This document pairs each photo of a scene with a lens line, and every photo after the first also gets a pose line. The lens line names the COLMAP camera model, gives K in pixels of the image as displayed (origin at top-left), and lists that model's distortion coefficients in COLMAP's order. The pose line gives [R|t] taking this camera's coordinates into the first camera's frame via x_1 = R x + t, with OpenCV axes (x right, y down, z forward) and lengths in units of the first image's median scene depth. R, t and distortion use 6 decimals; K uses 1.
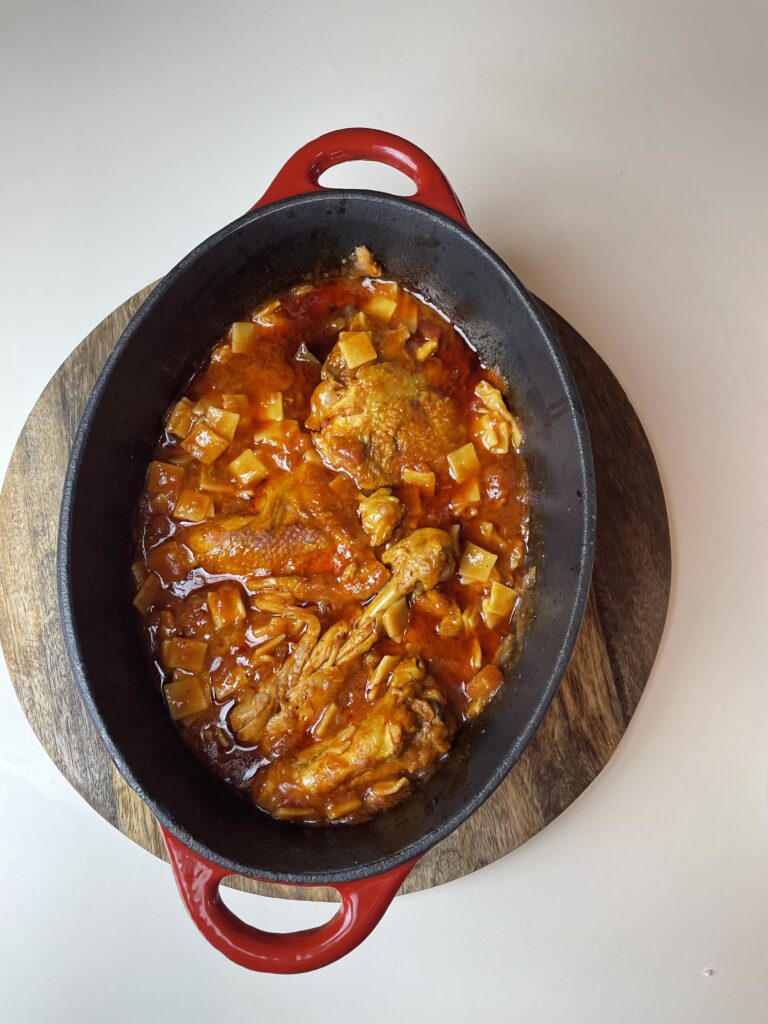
lens RADIAL K [[831.8, 0, 384.0], [0, 831.8, 512.0], [0, 0, 1]] dist [0.118553, -0.301296]
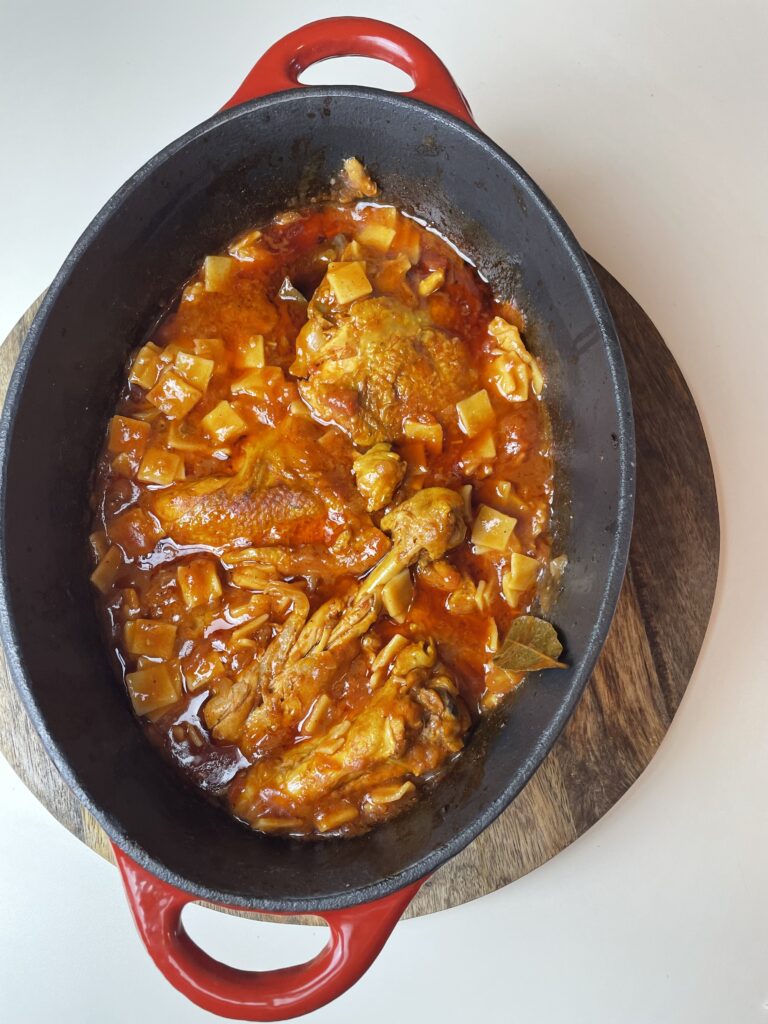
lens RADIAL K [[831.8, 0, 384.0], [0, 831.8, 512.0], [0, 0, 1]] dist [0.118553, -0.301296]
pose [[0.999543, -0.014218, -0.026666, 0.023700], [0.014072, 0.999885, -0.005662, 0.047311], [0.026743, 0.005284, 0.999628, 0.146242]]
